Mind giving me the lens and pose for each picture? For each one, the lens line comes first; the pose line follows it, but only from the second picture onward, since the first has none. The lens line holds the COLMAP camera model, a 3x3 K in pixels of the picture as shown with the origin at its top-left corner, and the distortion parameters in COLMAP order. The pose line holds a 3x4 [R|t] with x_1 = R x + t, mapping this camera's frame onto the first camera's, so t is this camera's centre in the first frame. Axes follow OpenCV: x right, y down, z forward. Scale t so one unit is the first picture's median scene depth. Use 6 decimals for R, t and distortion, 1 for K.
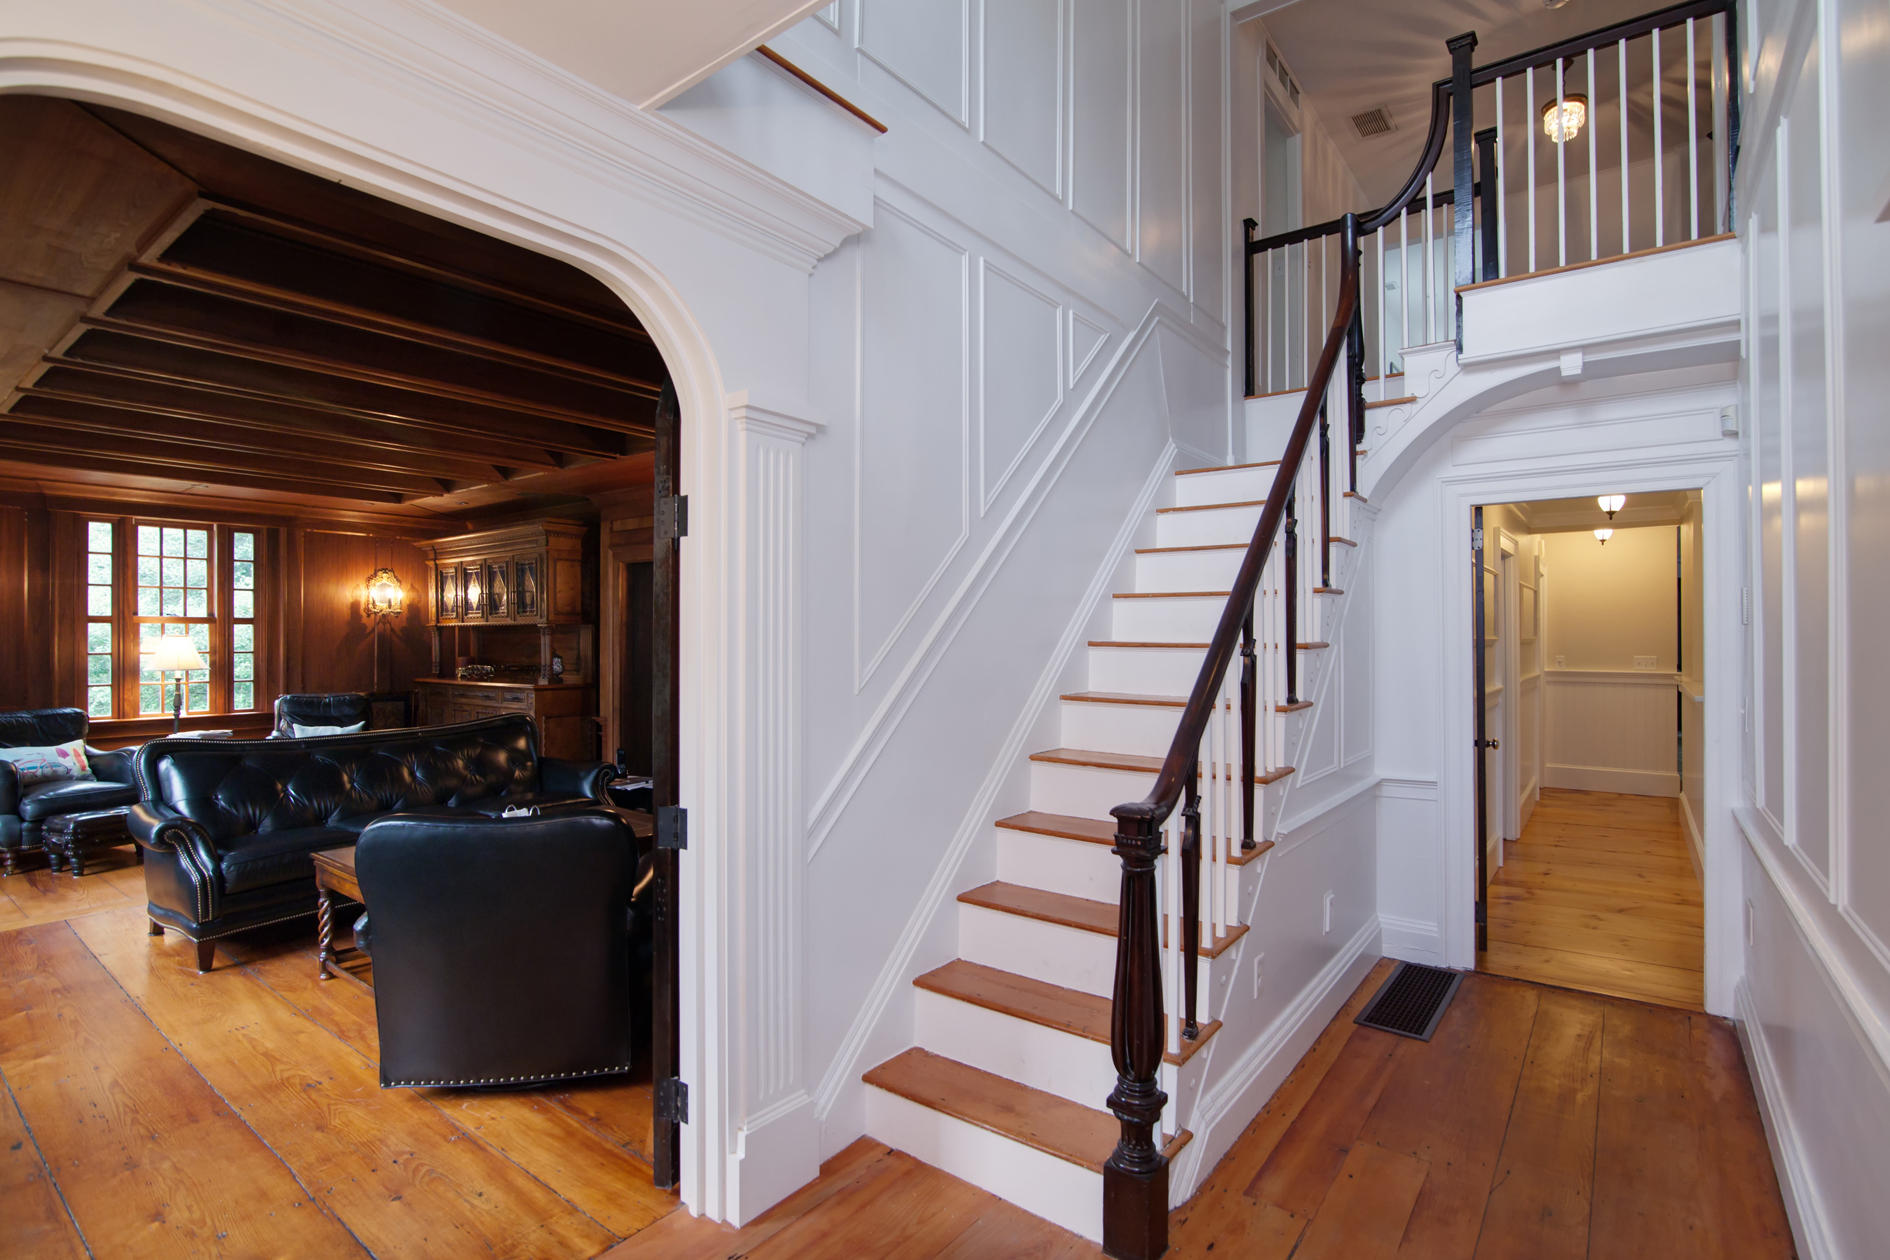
lens RADIAL K [[891.9, 0, 943.3], [0, 891.9, 638.2], [0, 0, 1]] dist [-0.000593, 0.000008]
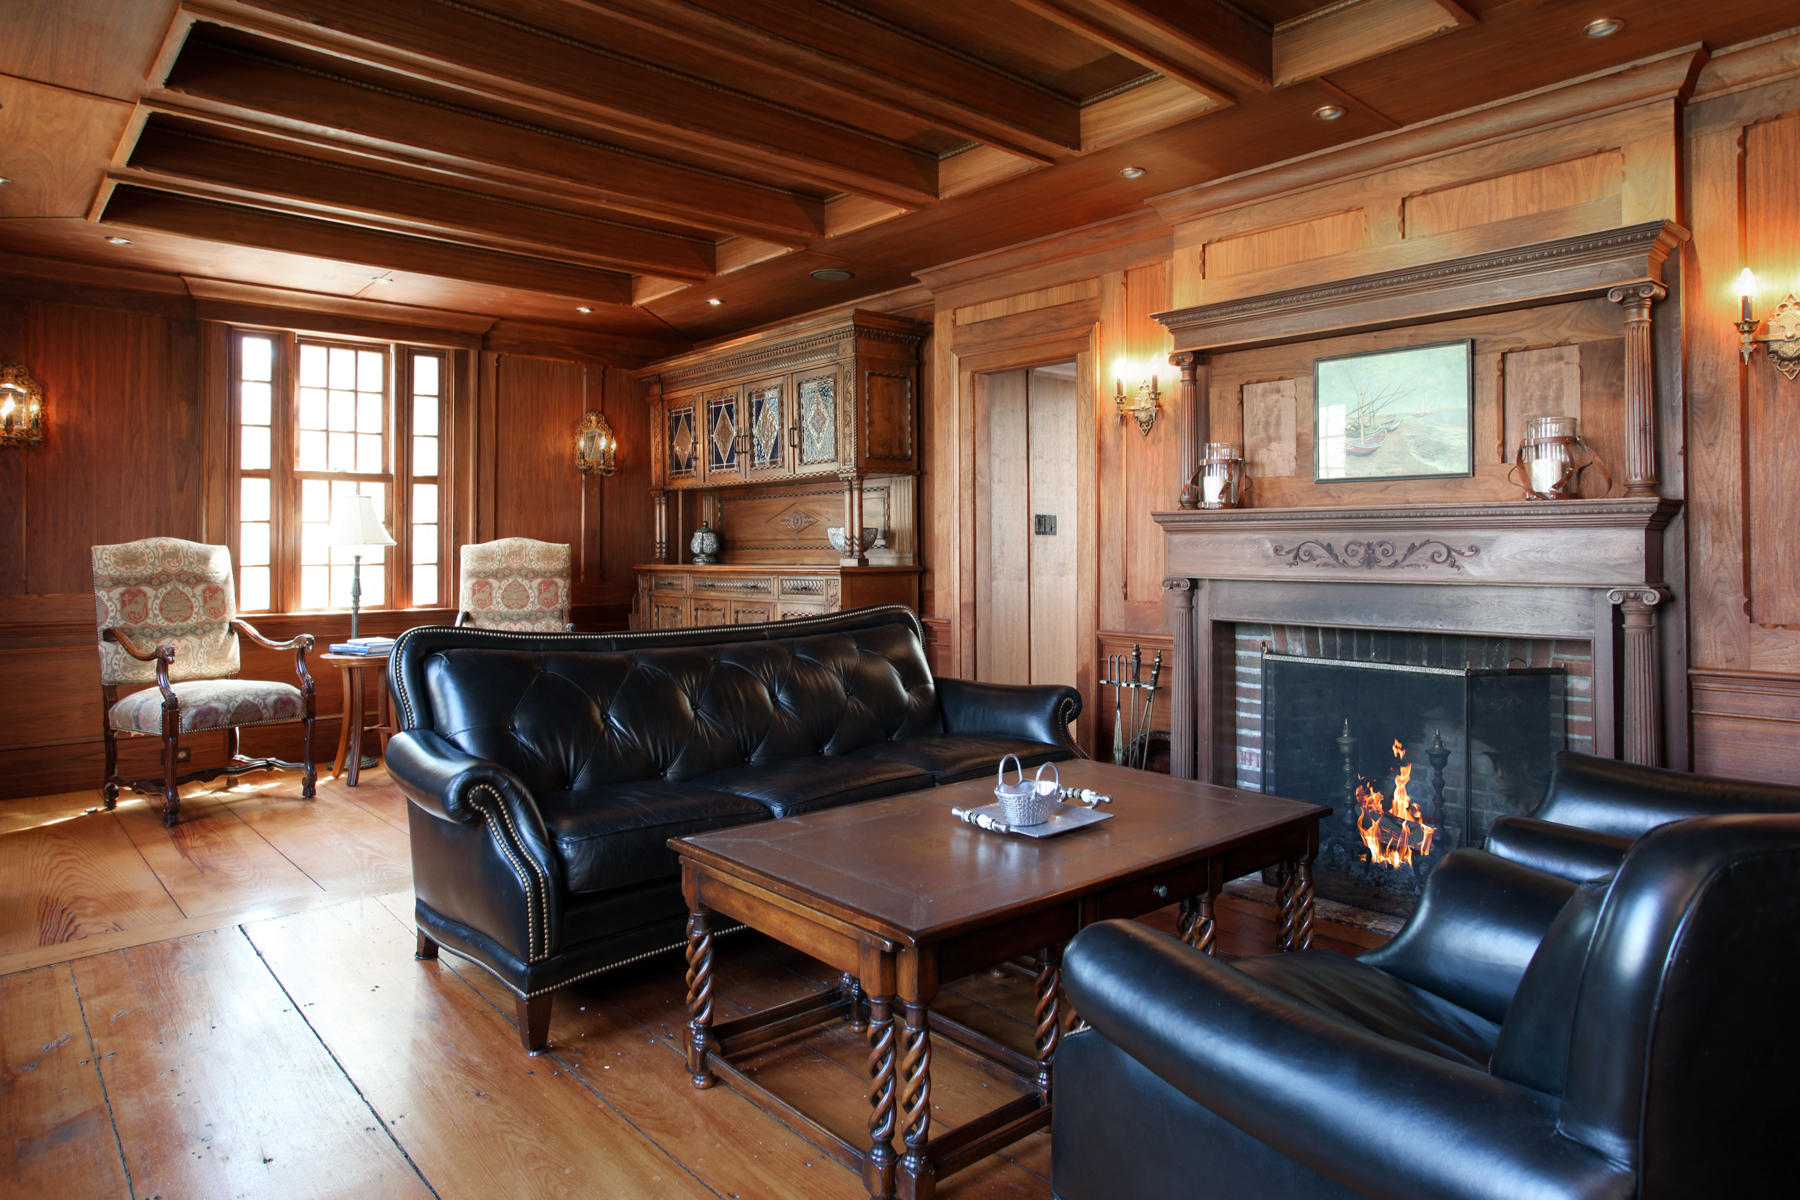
lens RADIAL K [[1096.3, 0, 917.9], [0, 1096.3, 538.3], [0, 0, 1]] dist [-0.007673, -0.000708]
pose [[0.984247, -0.005594, -0.176709, -0.261173], [0.003844, 0.999940, -0.010243, 0.040408], [0.176756, 0.009402, 0.984210, 0.224911]]
